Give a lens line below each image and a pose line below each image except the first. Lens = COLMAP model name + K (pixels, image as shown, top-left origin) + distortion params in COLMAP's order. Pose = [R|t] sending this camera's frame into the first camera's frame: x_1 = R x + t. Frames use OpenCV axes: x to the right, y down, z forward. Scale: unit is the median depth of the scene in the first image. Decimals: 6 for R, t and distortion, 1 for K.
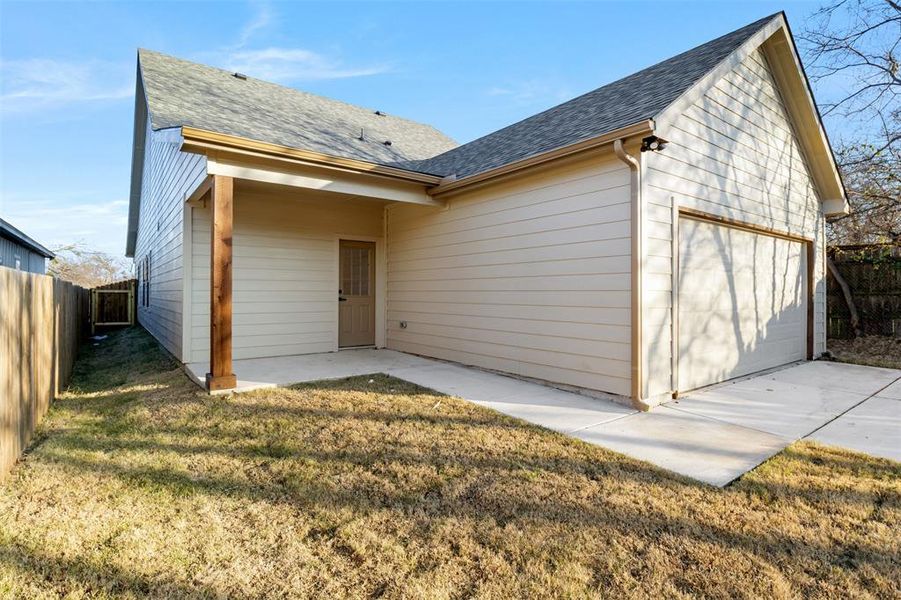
lens RADIAL K [[439.7, 0, 447.1], [0, 439.7, 299.7], [0, 0, 1]] dist [-0.014394, -0.000487]
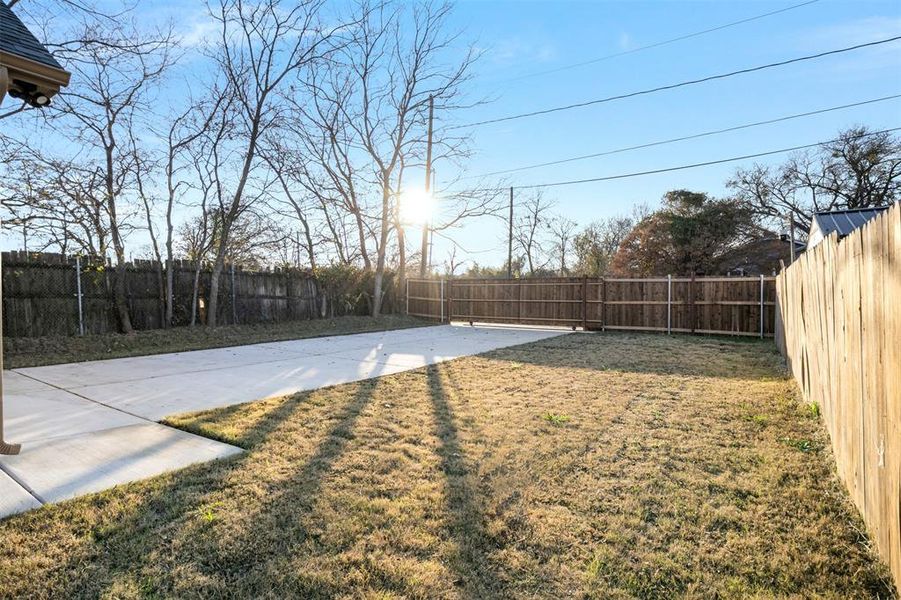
lens RADIAL K [[439.7, 0, 447.1], [0, 439.7, 299.7], [0, 0, 1]] dist [-0.014394, -0.000487]
pose [[-0.321235, -0.011565, 0.946929, -0.908980], [-0.002129, 0.999932, 0.011490, -0.008057], [-0.946997, 0.001675, -0.321238, 1.097093]]
